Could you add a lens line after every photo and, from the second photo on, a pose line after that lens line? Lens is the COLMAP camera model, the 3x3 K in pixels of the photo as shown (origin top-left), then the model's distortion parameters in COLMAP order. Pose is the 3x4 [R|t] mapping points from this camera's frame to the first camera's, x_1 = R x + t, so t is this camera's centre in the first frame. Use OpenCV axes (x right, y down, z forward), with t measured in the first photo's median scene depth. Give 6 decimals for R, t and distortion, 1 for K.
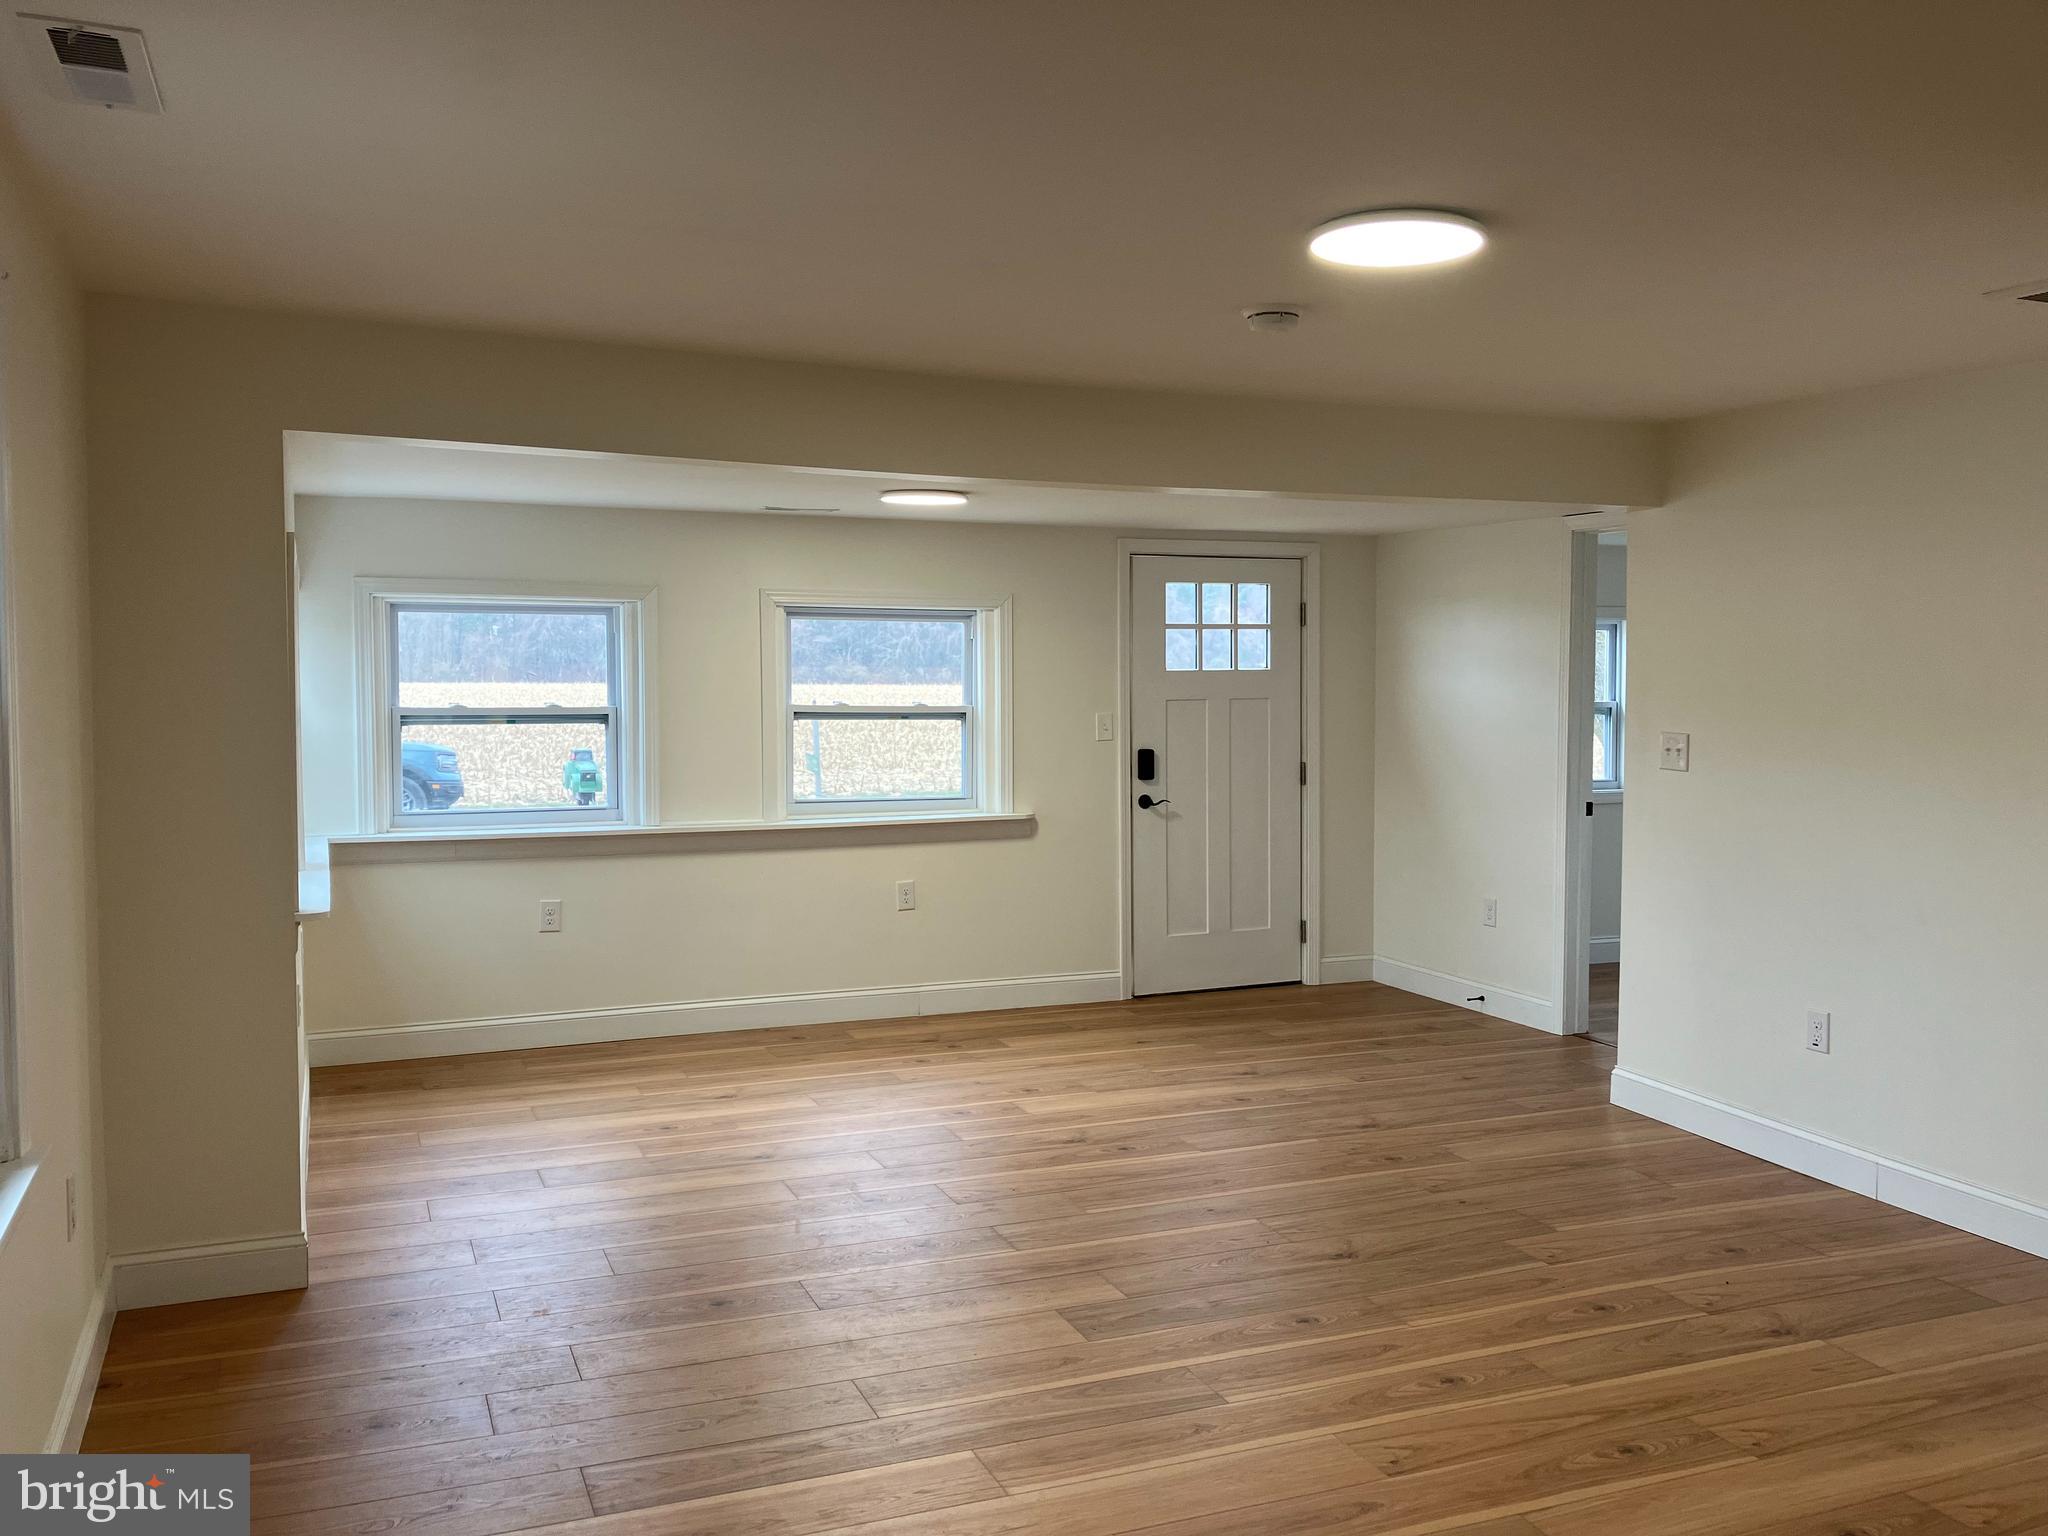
lens RADIAL K [[1686.6, 0, 1010.3], [0, 1686.6, 744.7], [0, 0, 1]] dist [0.069256, -0.096273]
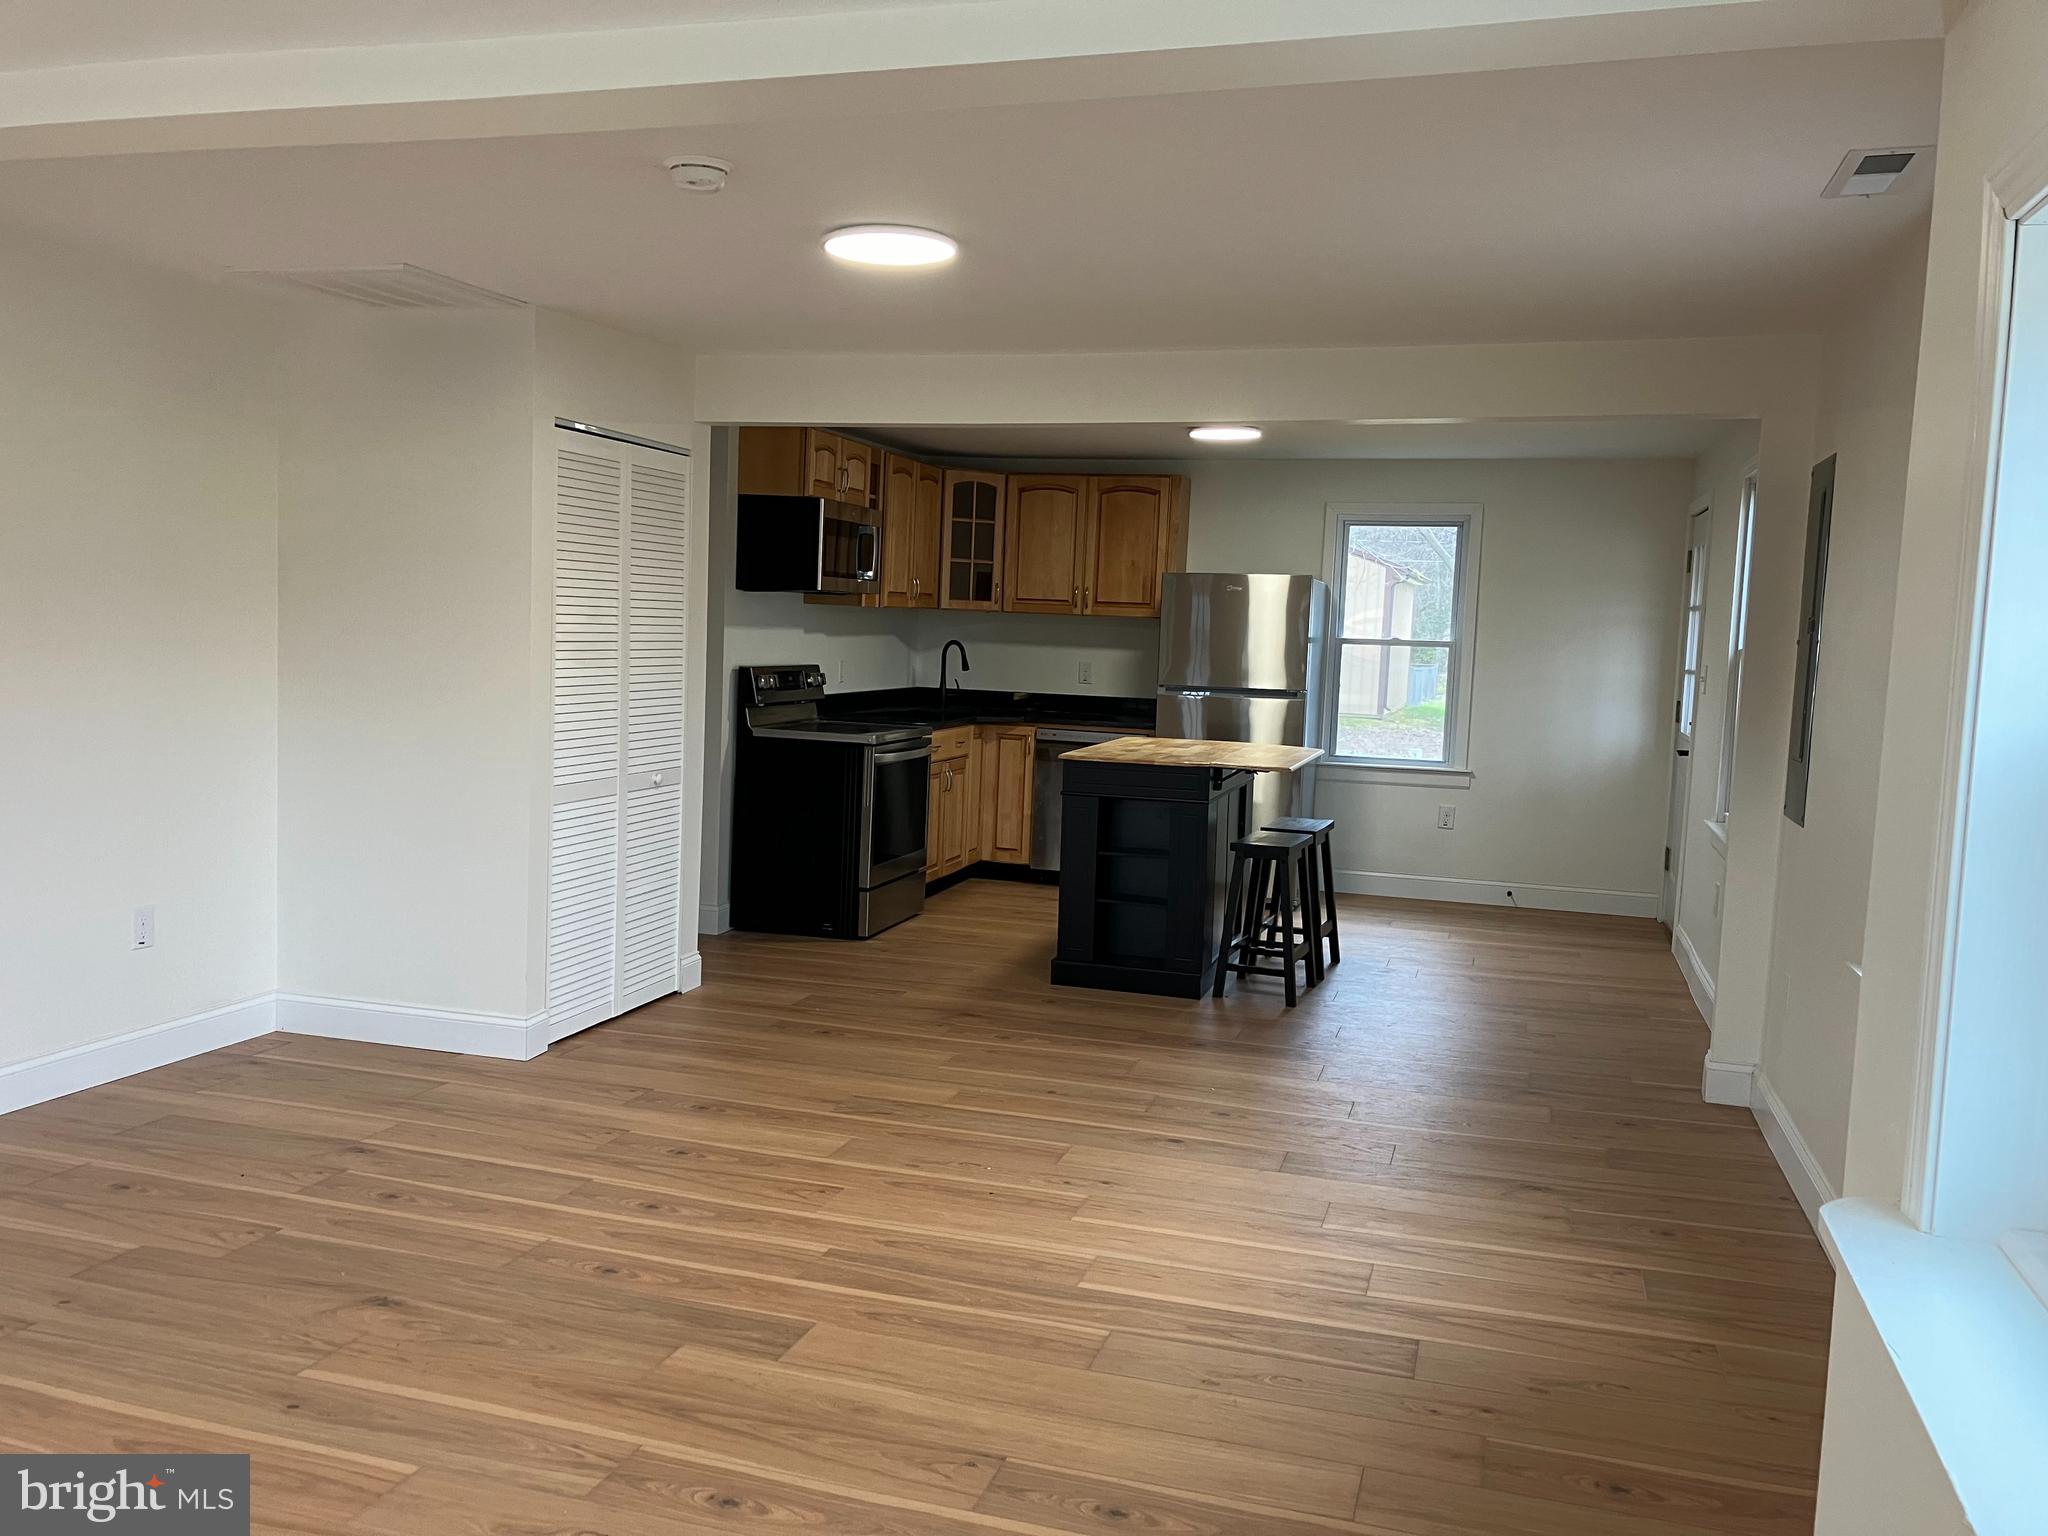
lens RADIAL K [[1685.5, 0, 985.5], [0, 1685.5, 770.2], [0, 0, 1]] dist [0.023226, -0.002730]
pose [[-0.765579, -0.089688, 0.637059, -0.301557], [-0.011933, 0.992044, 0.125324, -0.025745], [-0.643231, 0.088343, -0.760559, 0.860172]]
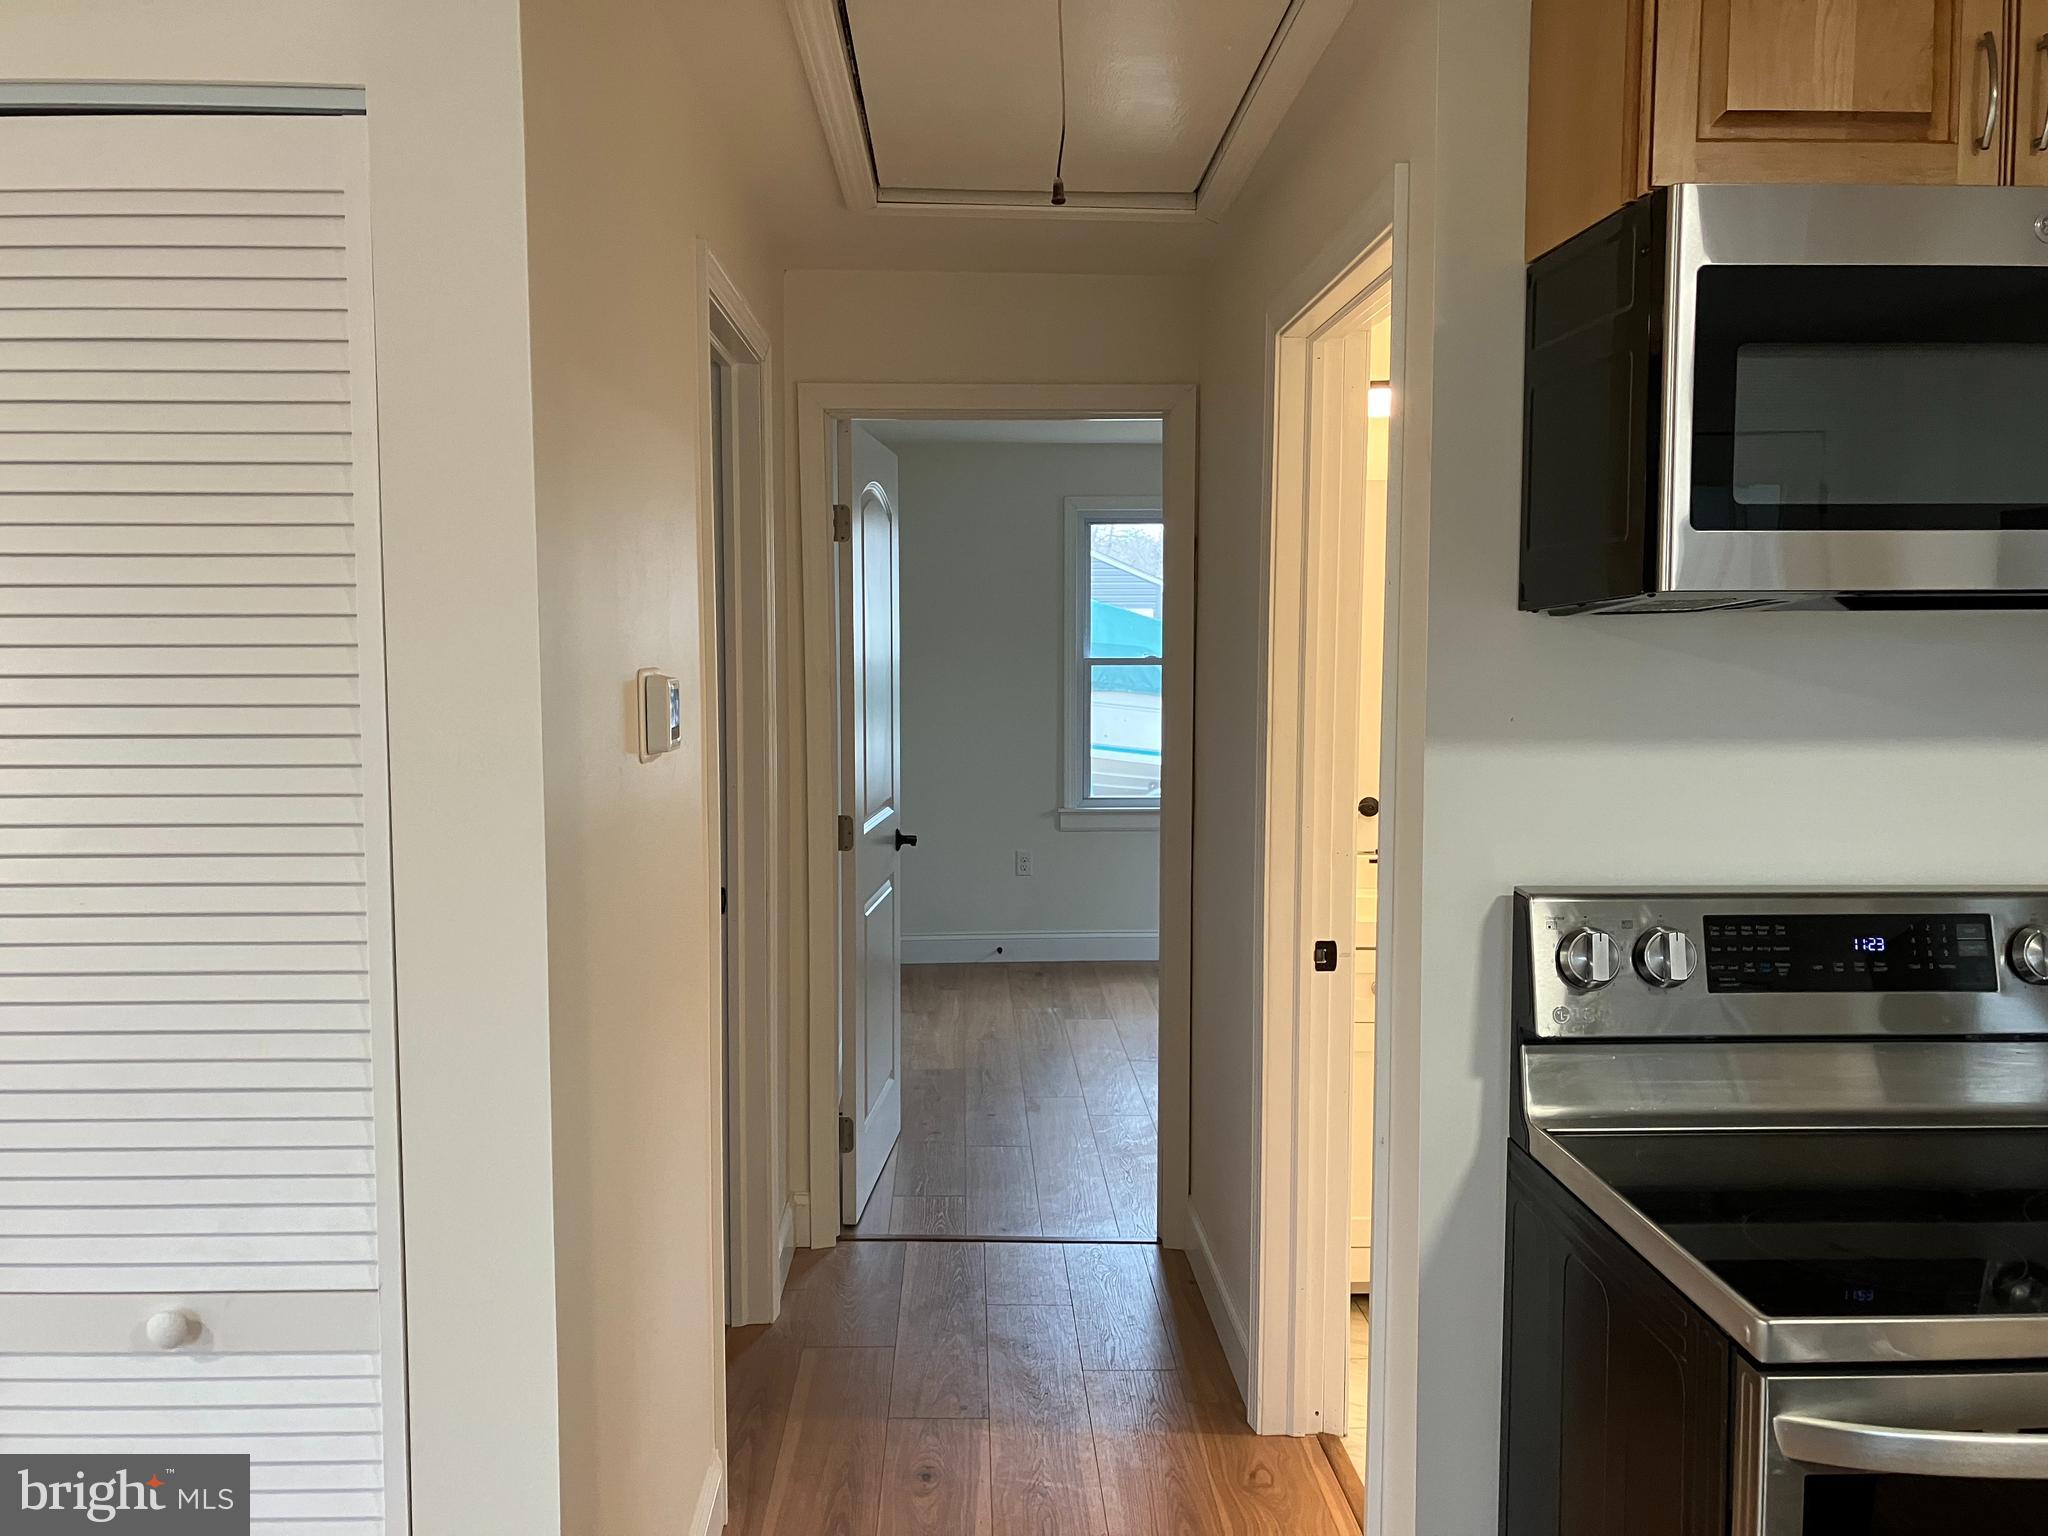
lens RADIAL K [[1686.6, 0, 1010.3], [0, 1686.6, 744.7], [0, 0, 1]] dist [0.069256, -0.096273]
pose [[0.351078, -0.062741, 0.934242, 0.188818], [0.044207, 0.997751, 0.050394, 0.000651], [-0.935302, 0.023608, 0.353062, 0.133290]]
